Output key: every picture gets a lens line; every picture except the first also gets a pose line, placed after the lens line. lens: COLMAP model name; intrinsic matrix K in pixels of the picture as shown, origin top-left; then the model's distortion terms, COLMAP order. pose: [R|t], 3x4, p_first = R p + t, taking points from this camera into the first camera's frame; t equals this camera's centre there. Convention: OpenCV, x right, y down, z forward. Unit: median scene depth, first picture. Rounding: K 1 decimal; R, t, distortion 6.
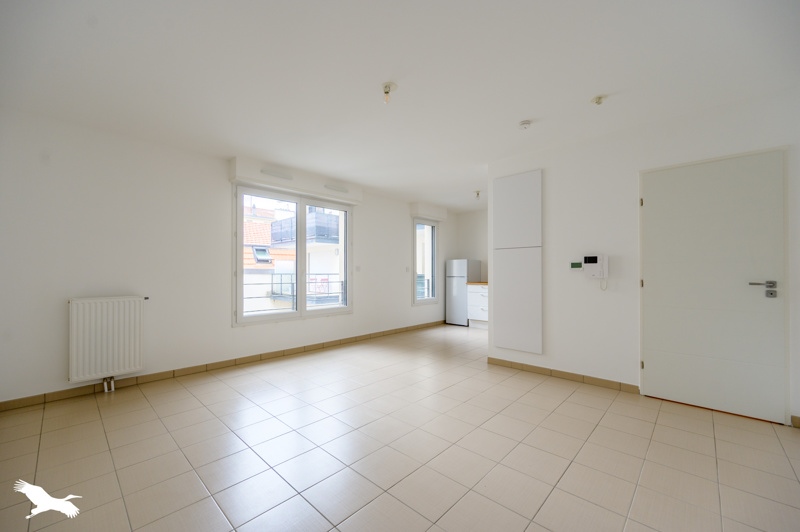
lens RADIAL K [[317.7, 0, 400.0], [0, 317.7, 266.0], [0, 0, 1]] dist [-0.000512, -0.000044]
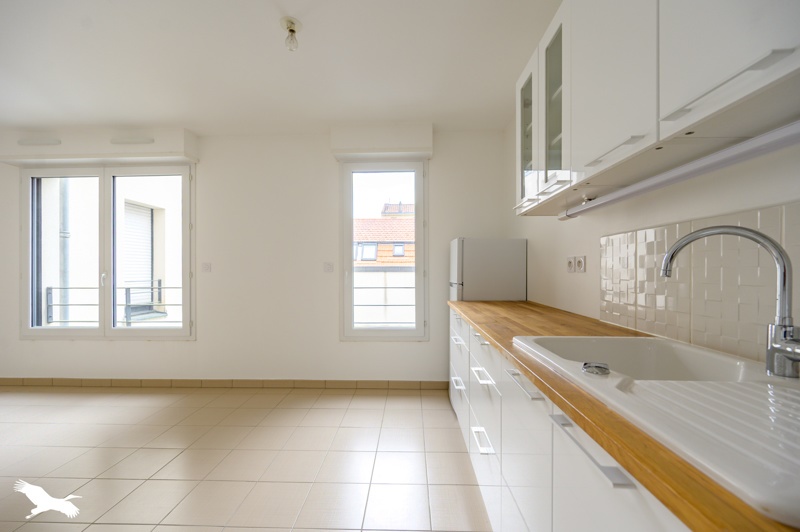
lens RADIAL K [[435.0, 0, 400.0], [0, 435.0, 266.0], [0, 0, 1]] dist [0.000123, 0.000116]
pose [[0.663605, -0.008701, -0.748033, 0.499072], [0.015885, 0.999871, 0.002462, 0.007533], [0.747914, -0.013516, 0.663658, 0.506633]]
